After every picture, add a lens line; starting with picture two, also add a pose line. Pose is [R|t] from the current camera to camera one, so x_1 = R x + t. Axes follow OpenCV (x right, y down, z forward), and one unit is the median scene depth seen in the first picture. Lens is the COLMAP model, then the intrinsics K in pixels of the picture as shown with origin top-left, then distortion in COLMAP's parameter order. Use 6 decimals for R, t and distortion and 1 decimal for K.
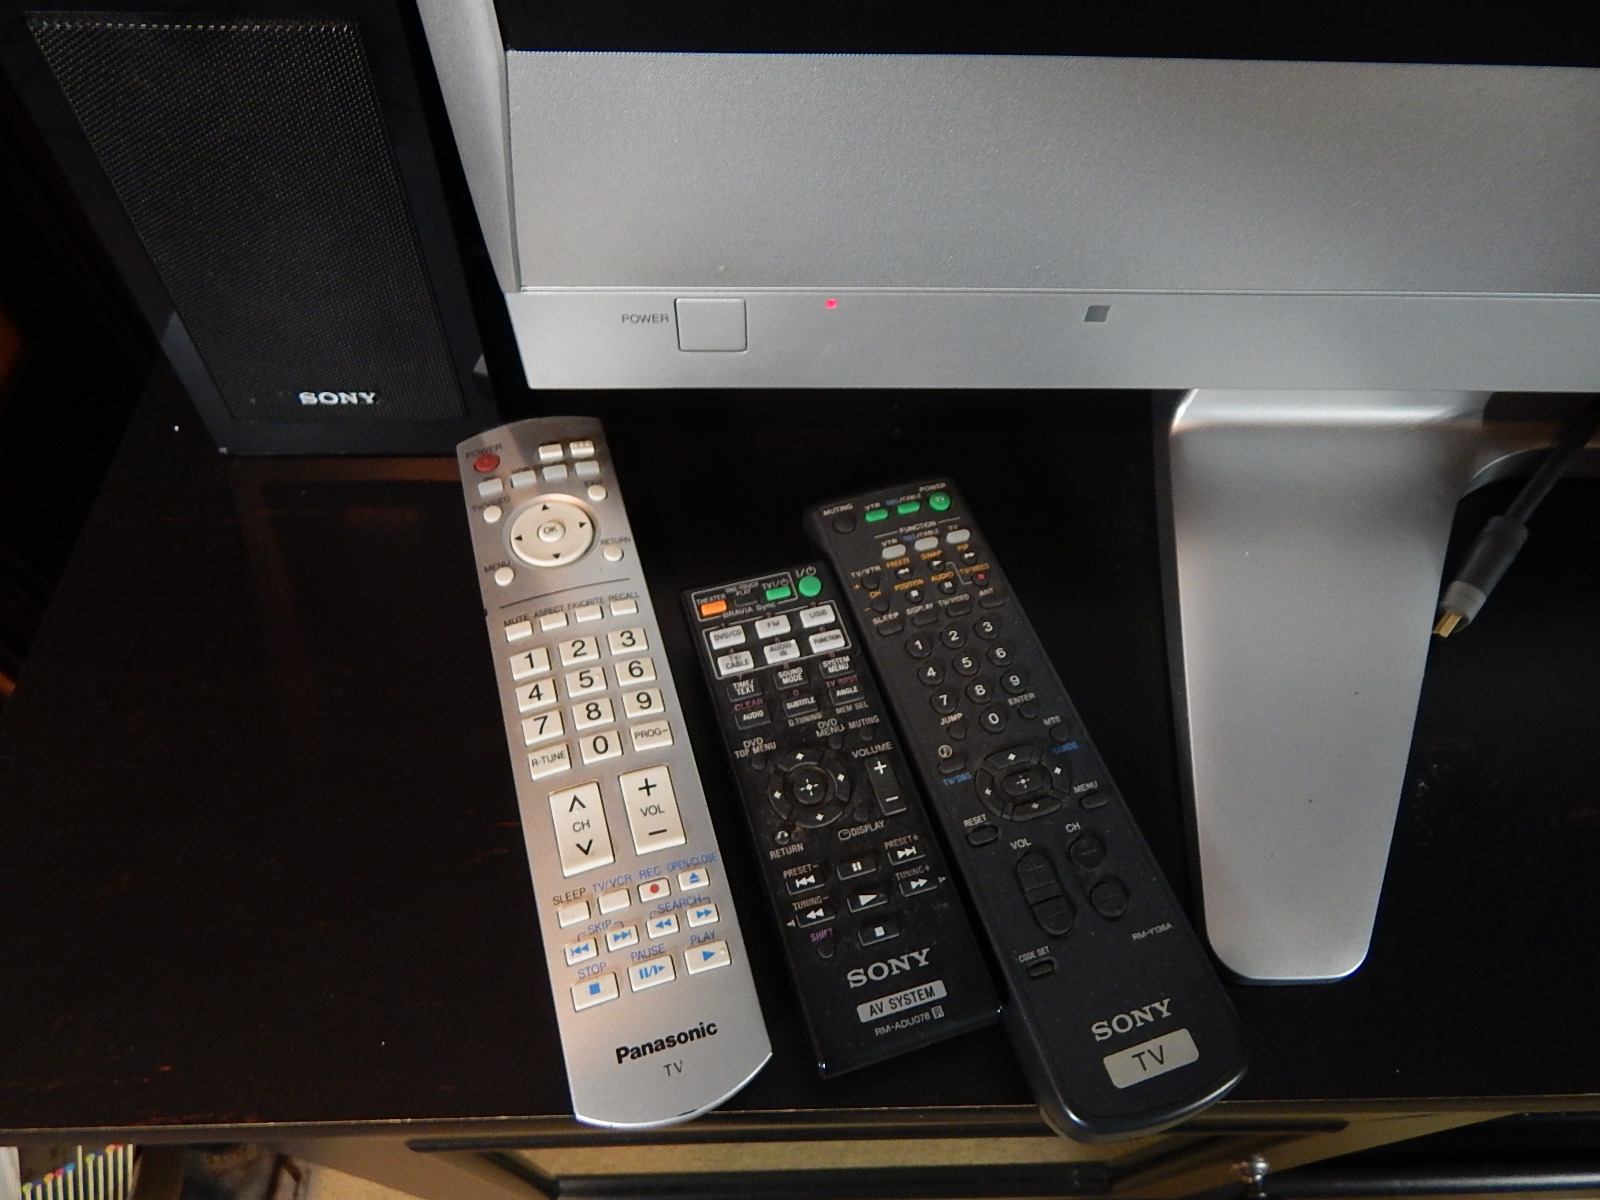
lens RADIAL K [[1037.8, 0, 799.4], [0, 1037.8, 569.3], [0, 0, 1]] dist [0.012044, 0.000193]
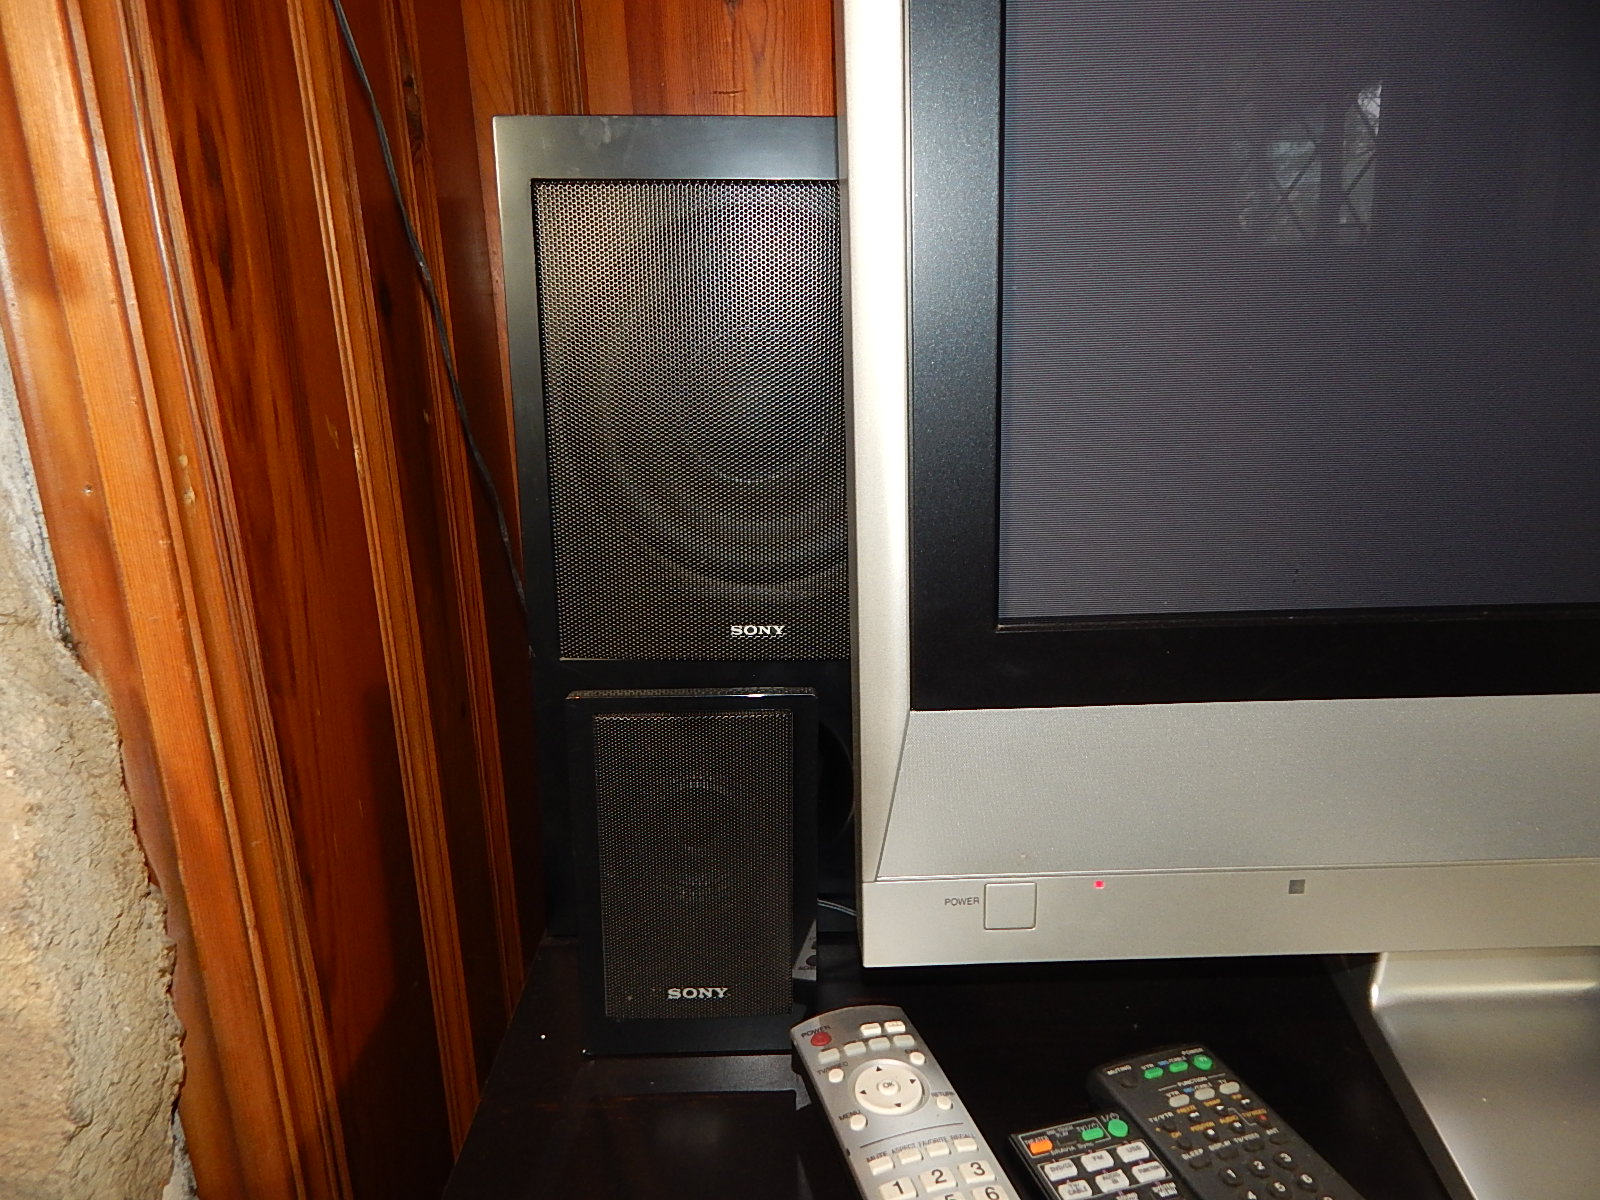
lens RADIAL K [[1020.6, 0, 800.0], [0, 1020.6, 600.0], [0, 0, 1]] dist [-0.010081, -0.003002]
pose [[0.998459, -0.046923, -0.029627, -0.281139], [0.016678, 0.762932, -0.646264, 0.292155], [0.052928, 0.644774, 0.762539, -0.256891]]
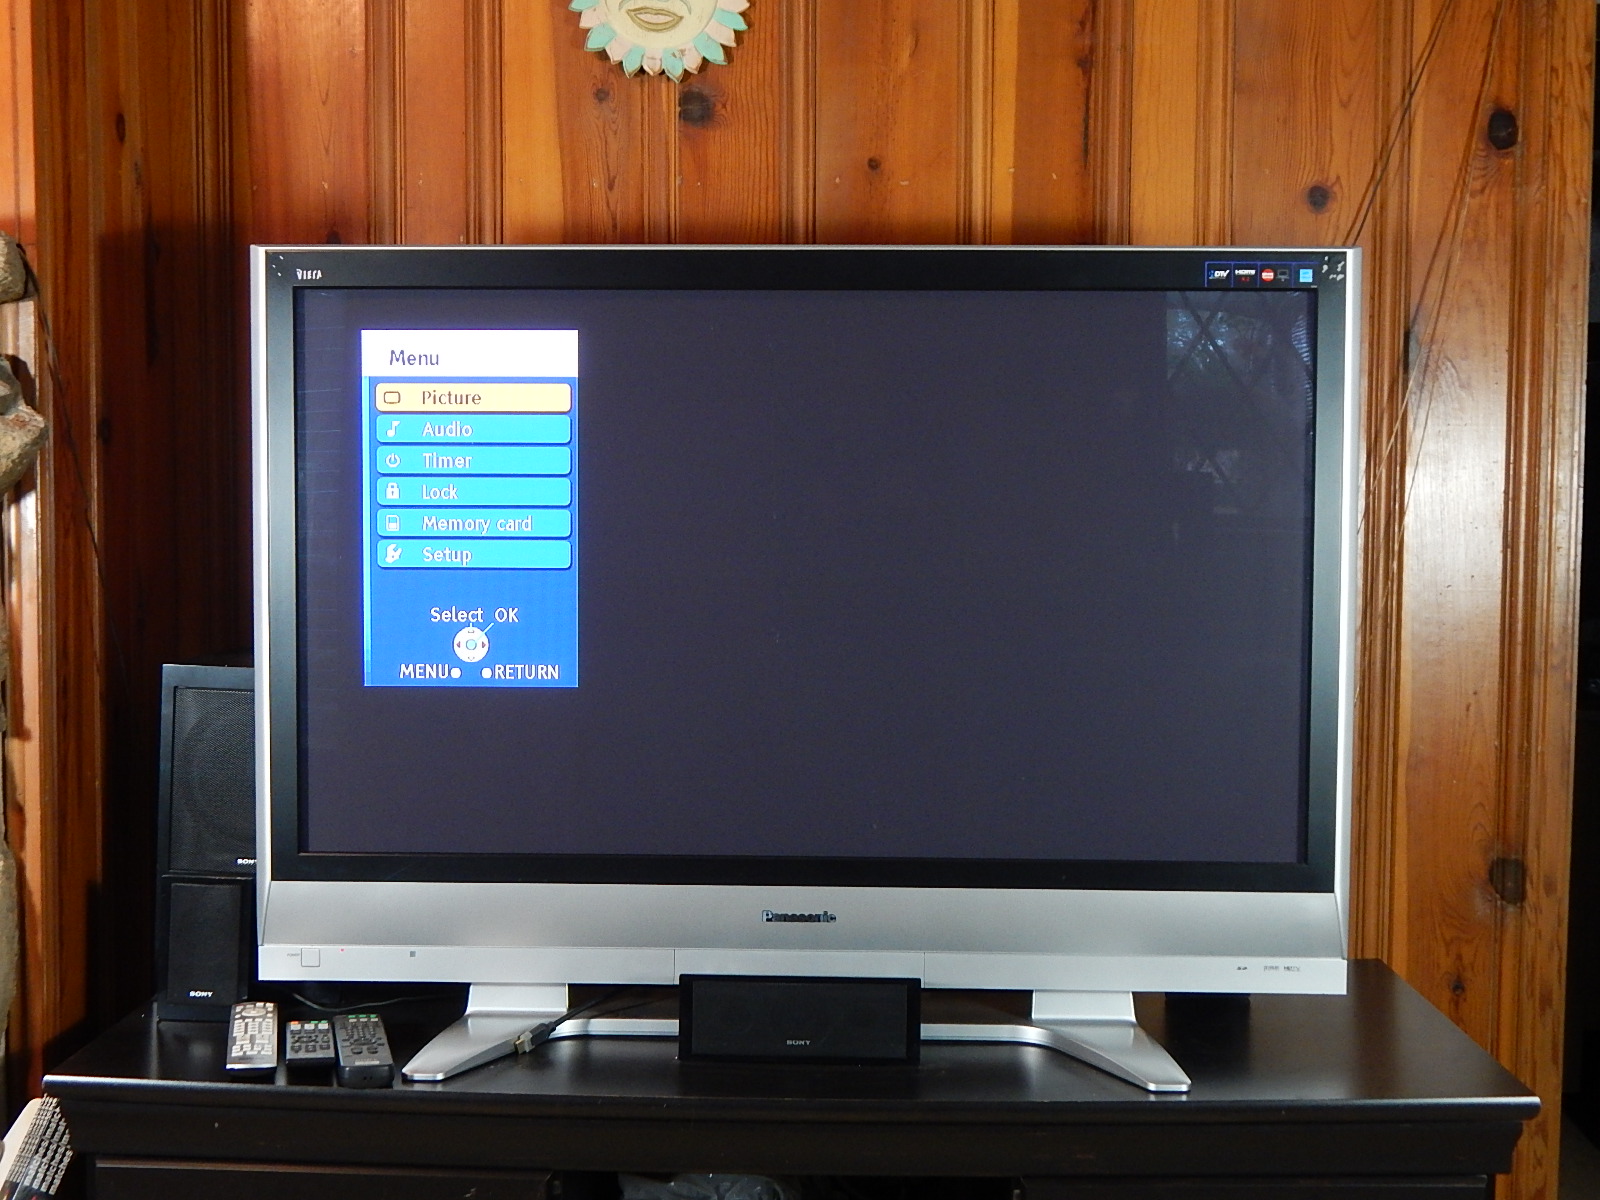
lens RADIAL K [[1968.0, 0, 800.0], [0, 1968.0, 600.0], [0, 0, 1]] dist [-0.009761, 0.018837]
pose [[0.998470, -0.015397, -0.053104, 1.958984], [-0.033165, 0.601710, -0.798026, 4.336792], [0.044240, 0.798566, 0.600279, -3.973512]]
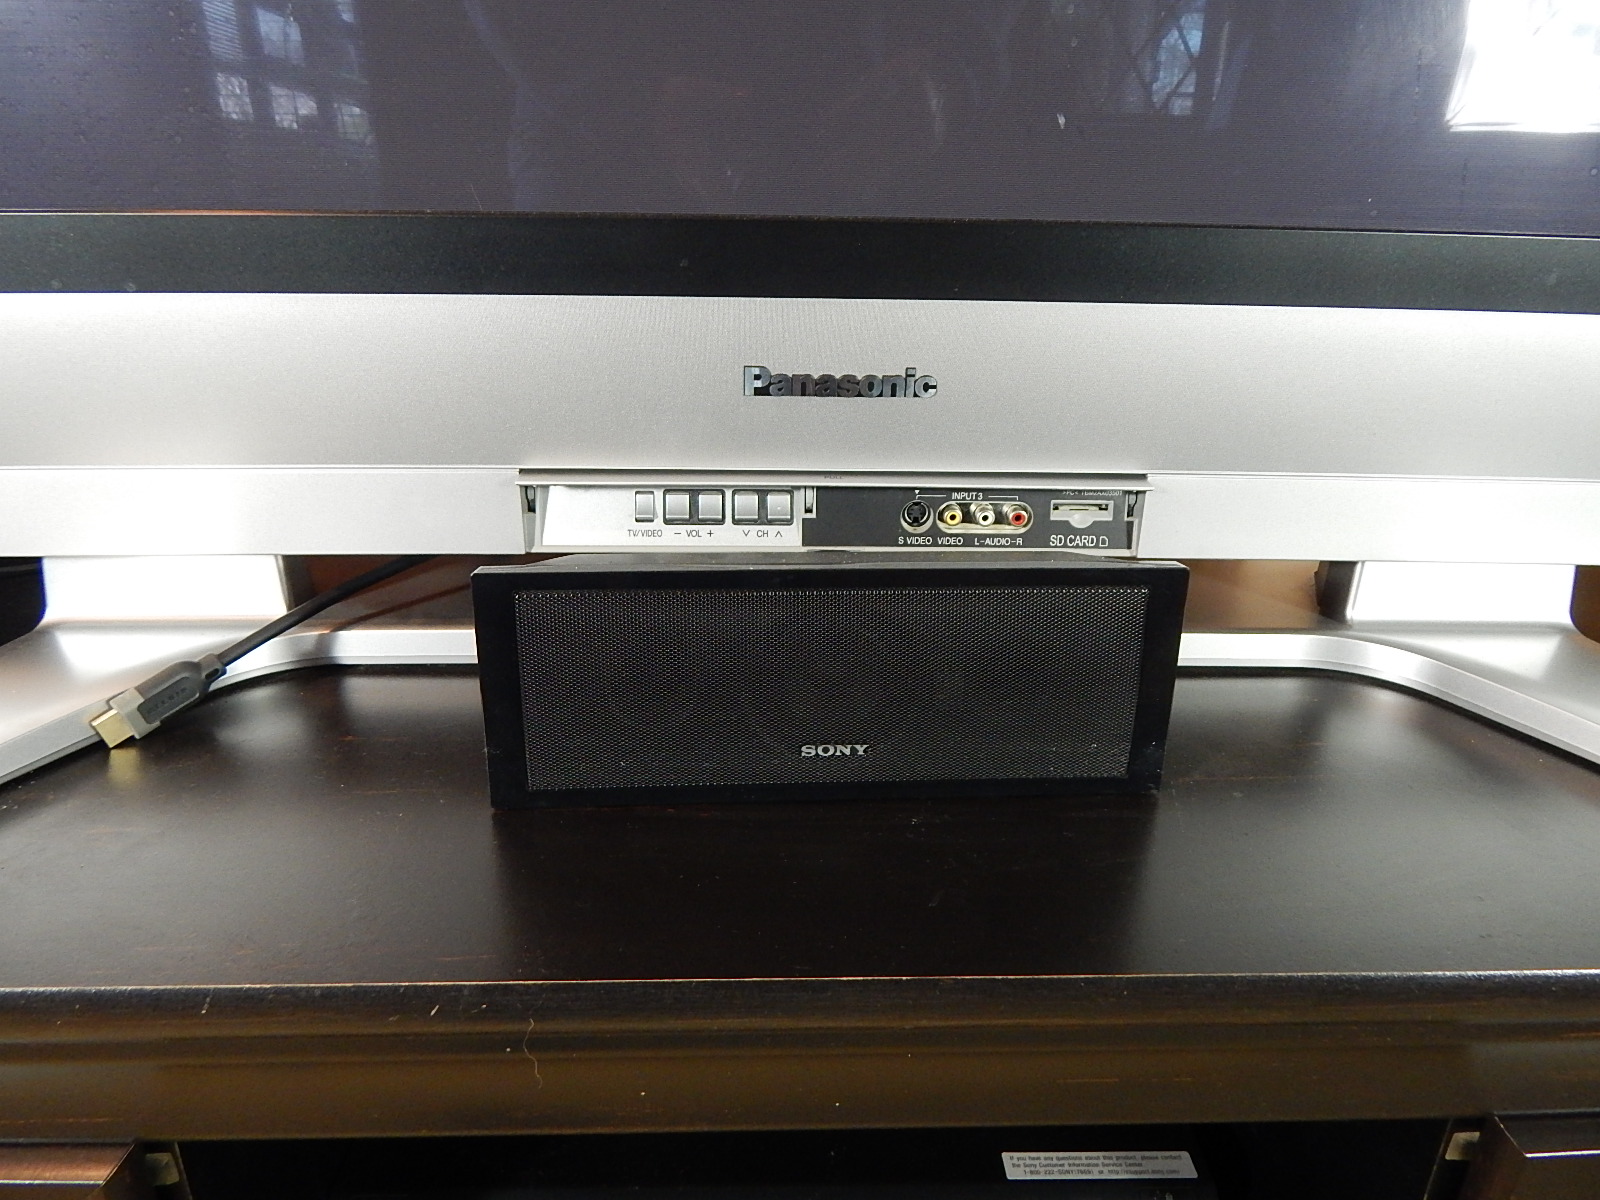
lens RADIAL K [[1020.6, 0, 800.0], [0, 1020.6, 600.0], [0, 0, 1]] dist [-0.010081, -0.003002]
pose [[0.999955, -0.008560, -0.004161, 1.536997], [0.004533, 0.812749, -0.582597, 0.671686], [0.008369, 0.582551, 0.812751, -0.036314]]
